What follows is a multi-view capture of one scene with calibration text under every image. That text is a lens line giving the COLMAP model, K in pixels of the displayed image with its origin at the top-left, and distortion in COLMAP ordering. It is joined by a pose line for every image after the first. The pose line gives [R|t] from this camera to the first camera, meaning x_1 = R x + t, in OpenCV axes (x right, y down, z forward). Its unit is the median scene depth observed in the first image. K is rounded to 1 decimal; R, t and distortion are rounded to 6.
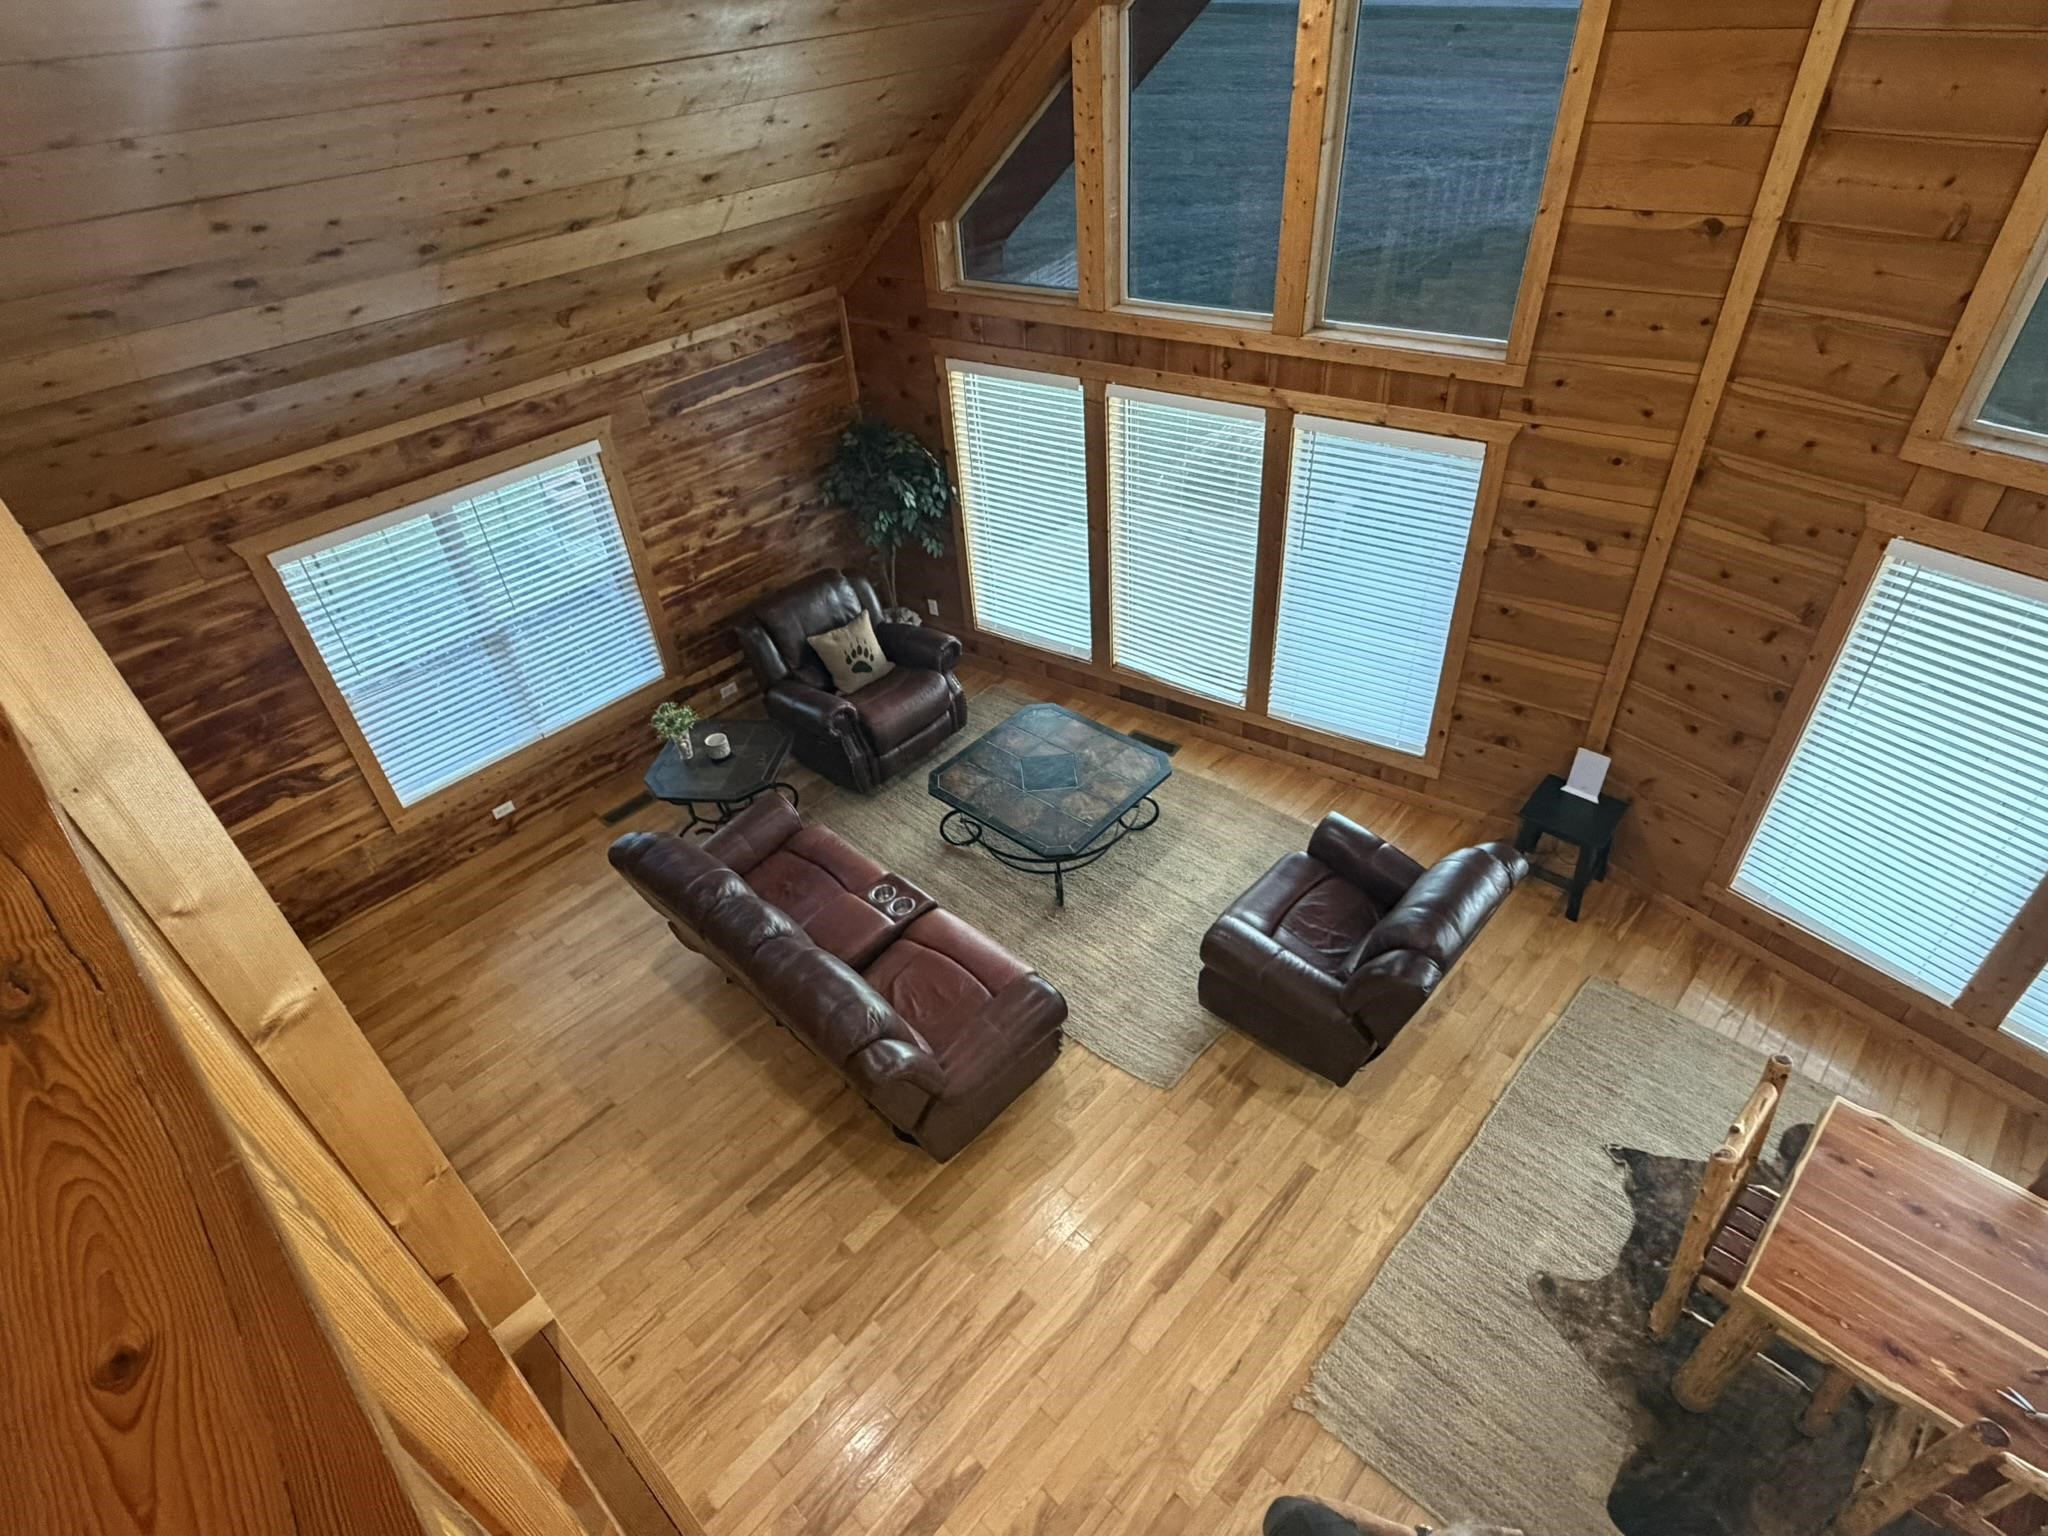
lens RADIAL K [[1082.3, 0, 1019.8], [0, 1082.3, 777.8], [0, 0, 1]] dist [0.001465, 0.002207]
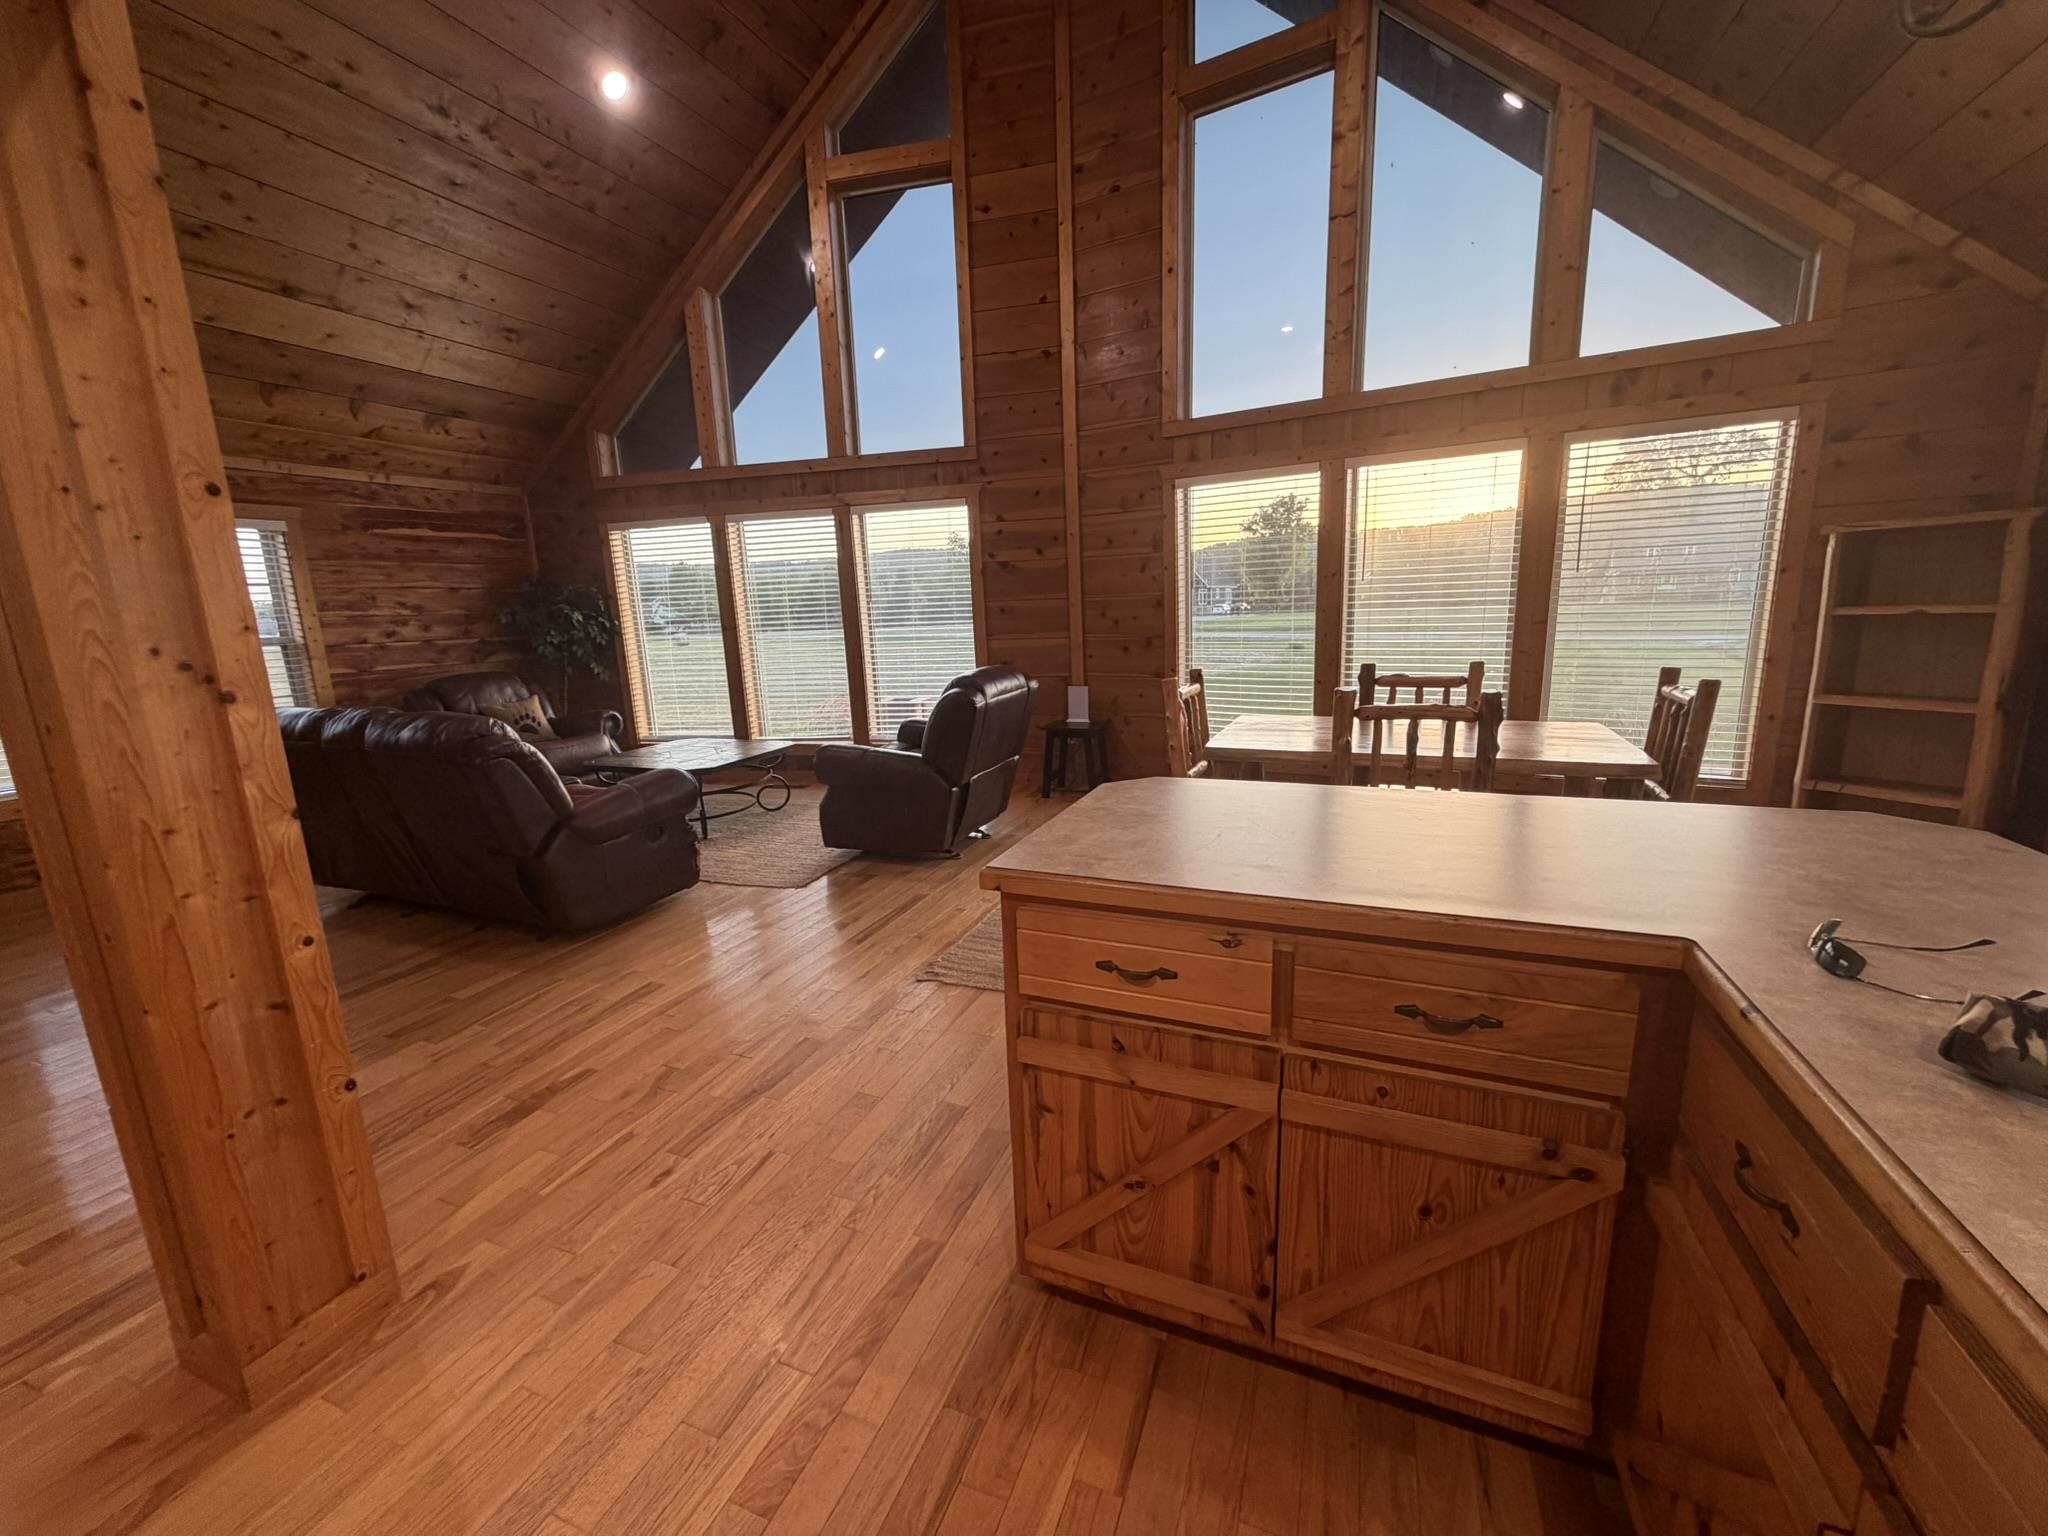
lens RADIAL K [[820.5, 0, 1018.9], [0, 820.5, 770.6], [0, 0, 1]] dist [0.003672, -0.000769]
pose [[0.934628, -0.044639, 0.352814, 0.047337], [0.204548, 0.879038, -0.430642, 0.543175], [-0.290914, 0.474657, 0.830704, 0.132264]]
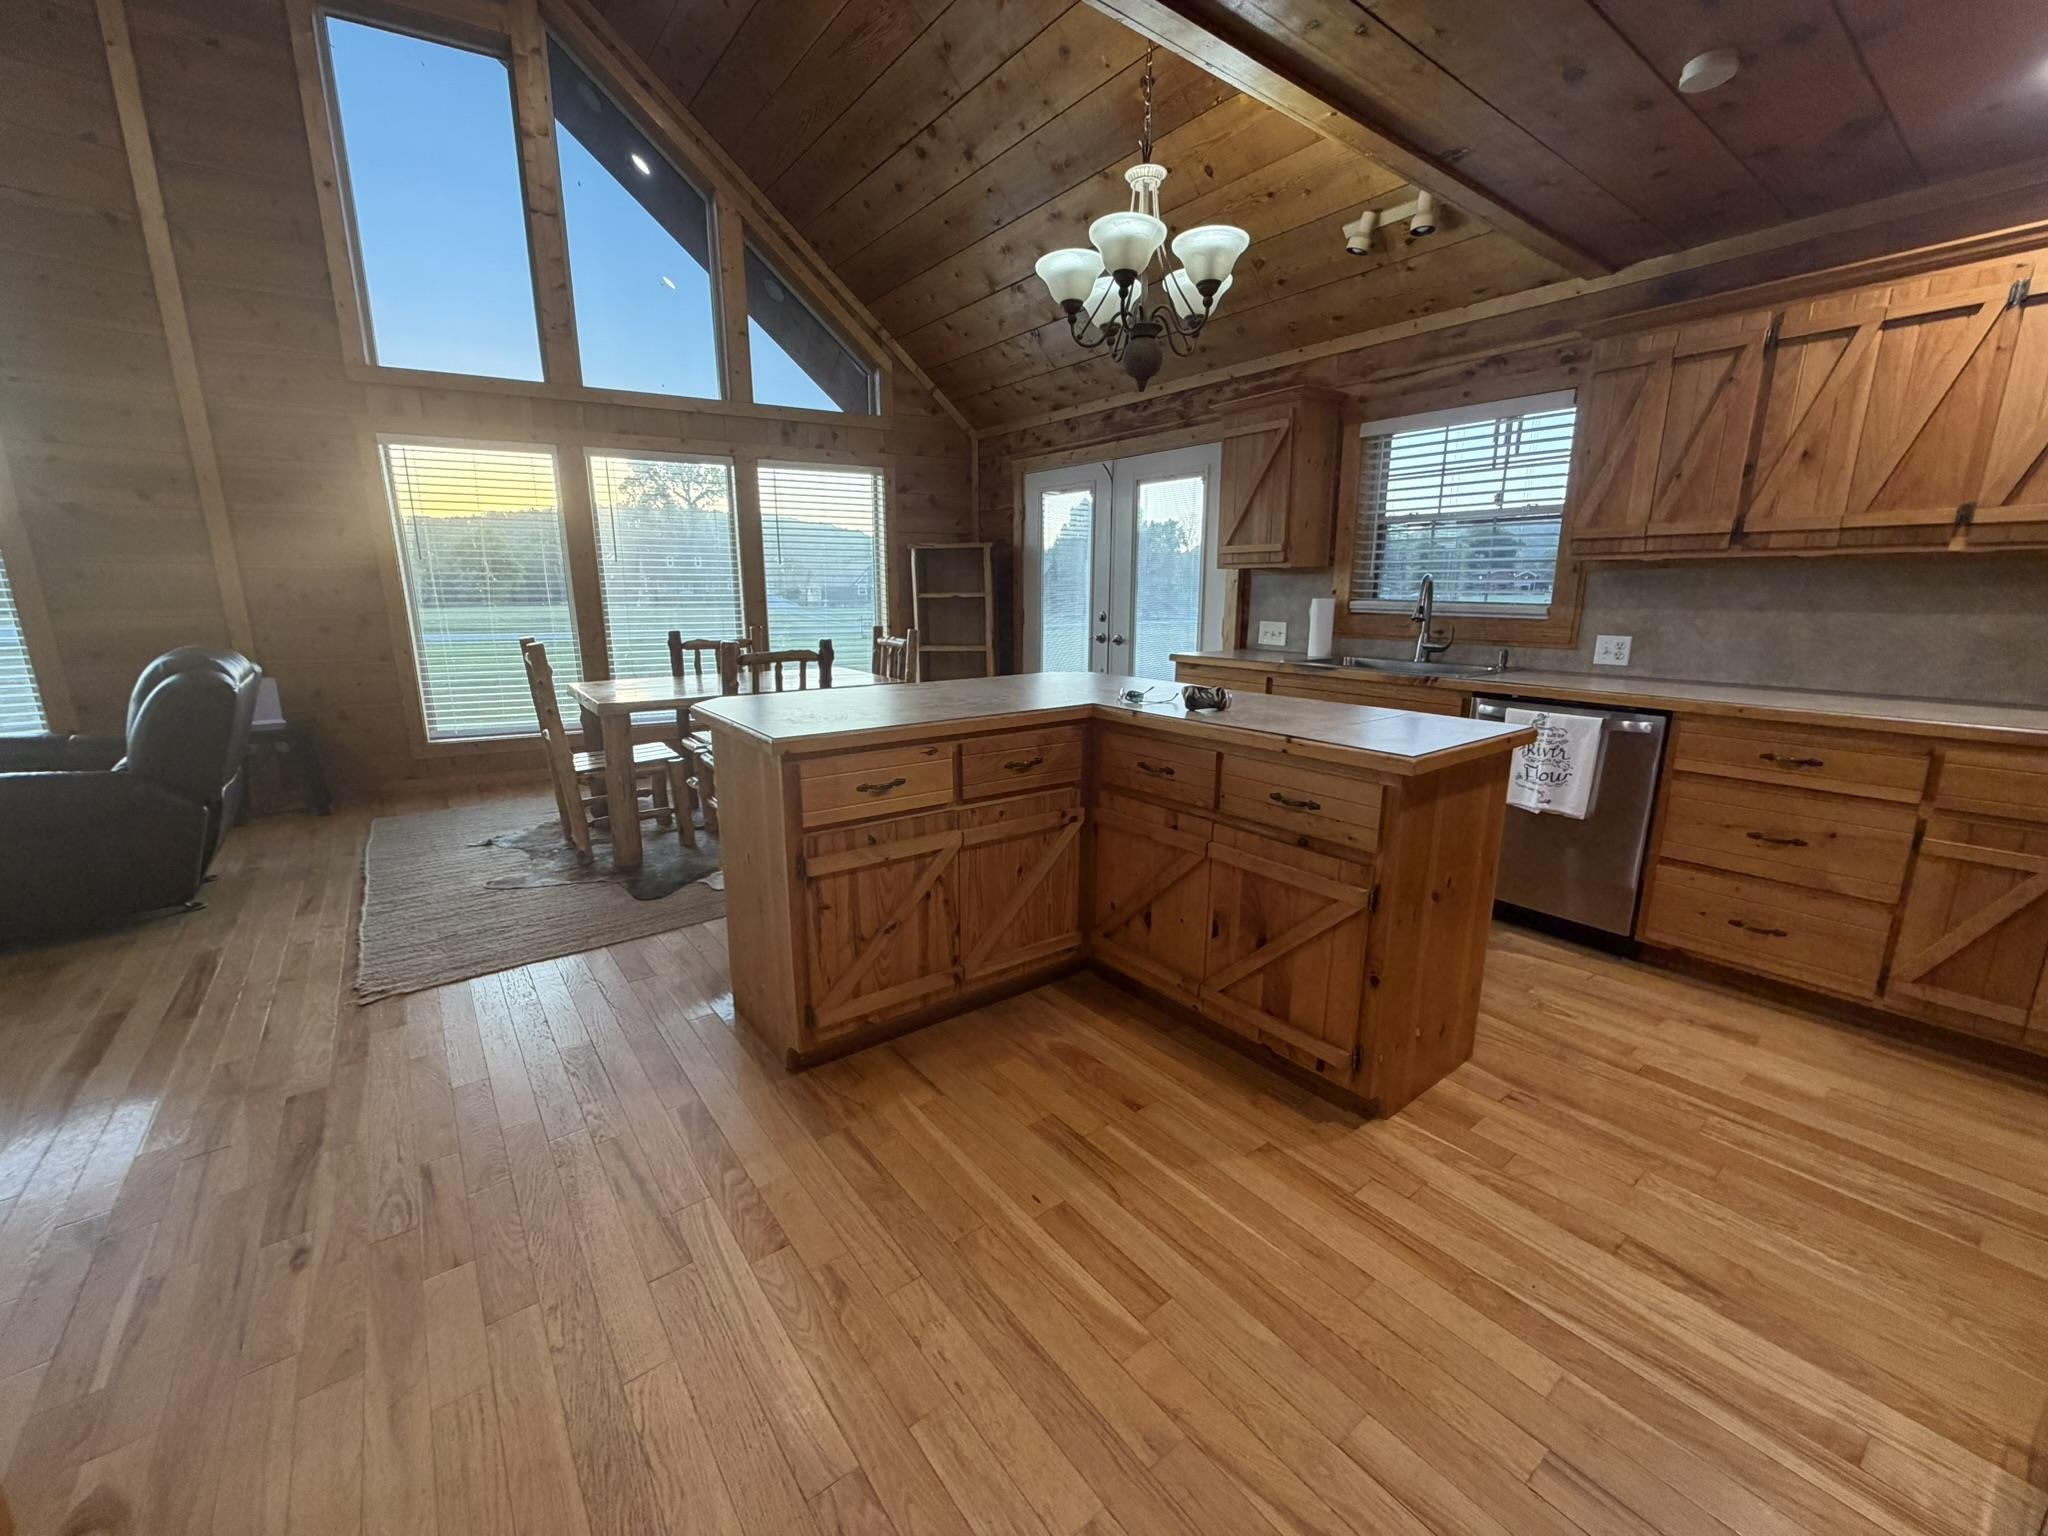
lens RADIAL K [[820.5, 0, 1024.9], [0, 820.5, 767.0], [0, 0, 1]] dist [0.003672, -0.000769]
pose [[0.162728, -0.153513, 0.974656, -0.205813], [0.605303, 0.795626, 0.024254, 0.520763], [-0.779184, 0.586015, 0.222392, 0.214998]]
